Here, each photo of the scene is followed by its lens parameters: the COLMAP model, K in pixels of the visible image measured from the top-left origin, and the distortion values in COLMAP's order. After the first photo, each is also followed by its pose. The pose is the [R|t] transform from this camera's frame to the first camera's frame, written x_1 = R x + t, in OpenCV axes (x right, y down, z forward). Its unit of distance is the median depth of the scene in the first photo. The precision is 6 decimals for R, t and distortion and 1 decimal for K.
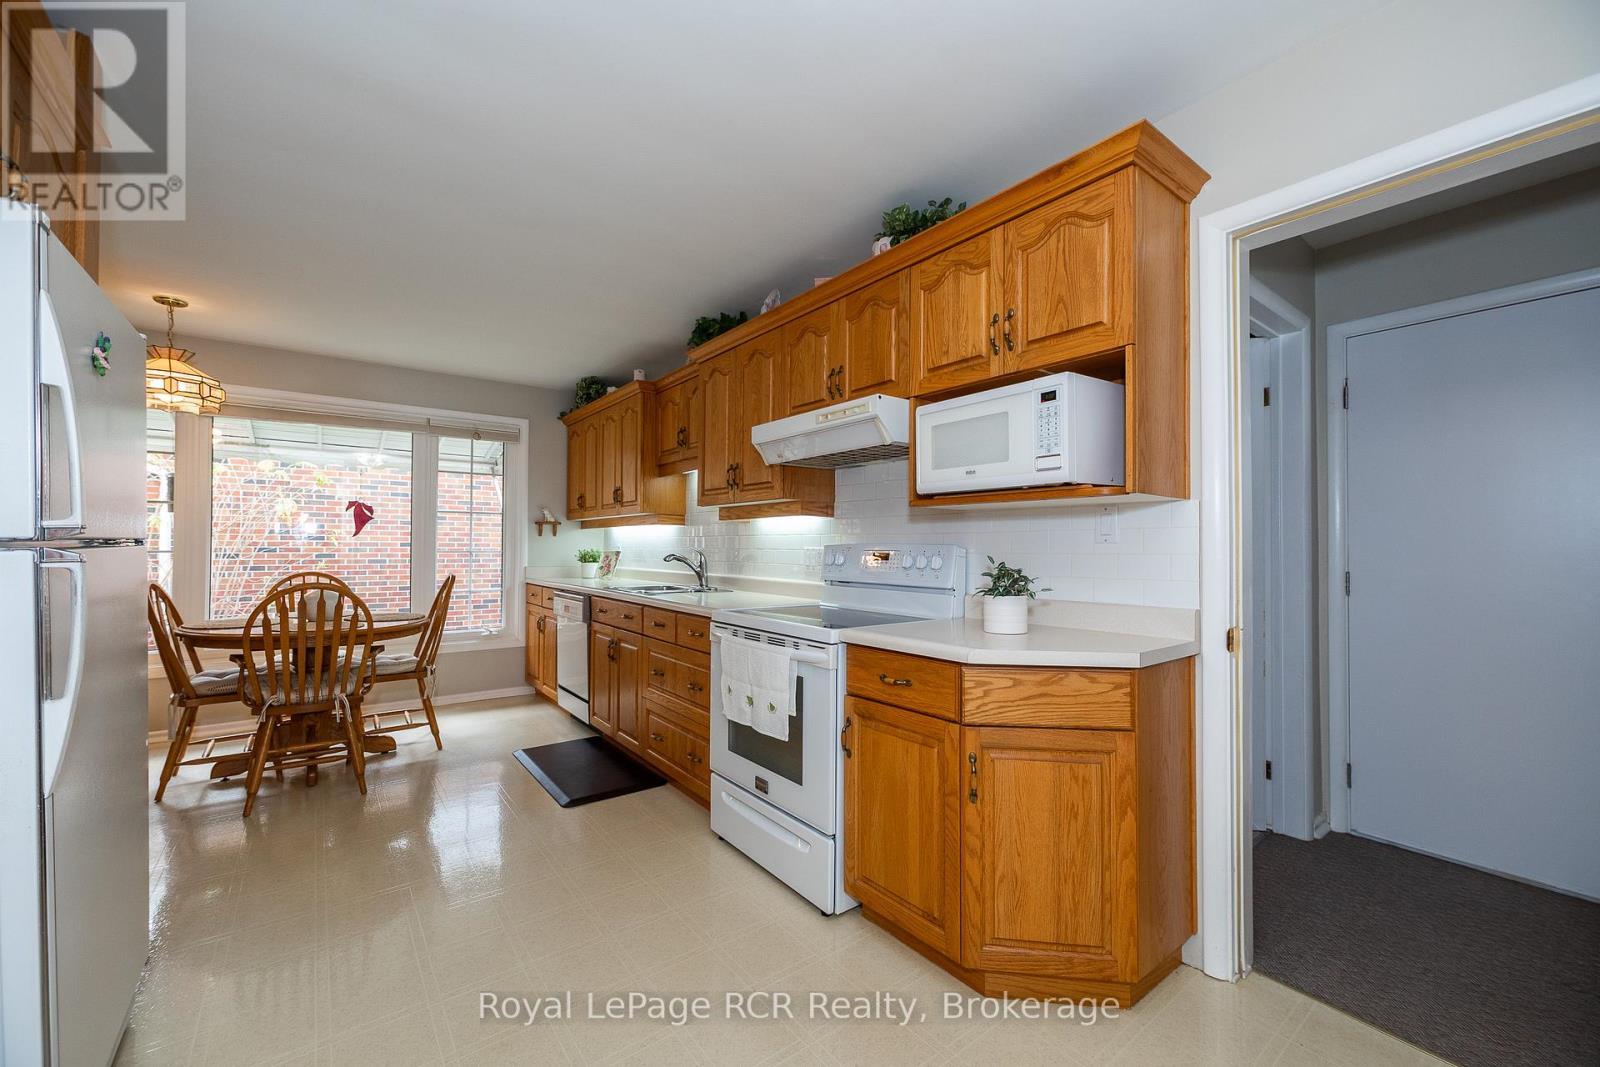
lens RADIAL K [[649.7, 0, 798.4], [0, 649.7, 542.7], [0, 0, 1]] dist [-0.000527, 0.001003]
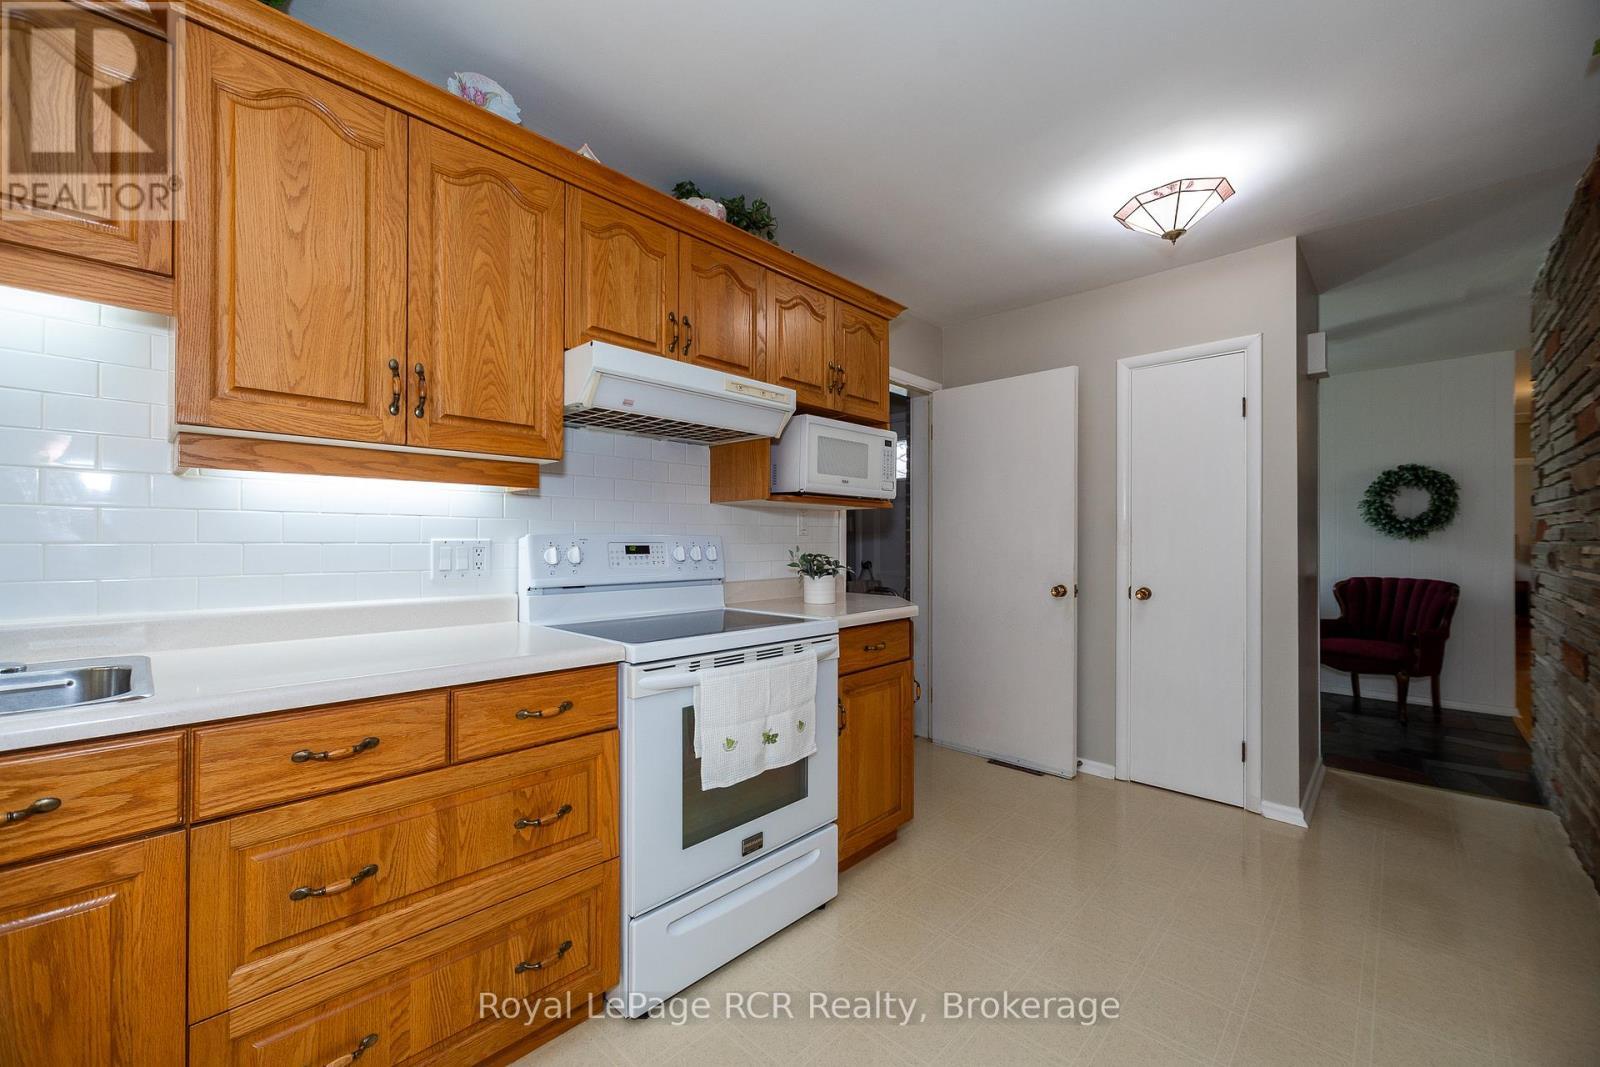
lens RADIAL K [[649.7, 0, 796.8], [0, 649.7, 535.9], [0, 0, 1]] dist [-0.000527, 0.001003]
pose [[-0.169983, -0.003300, 0.985441, -0.833949], [-0.014220, 0.999898, 0.000896, 0.001543], [-0.985344, -0.013861, -0.170013, 1.085357]]
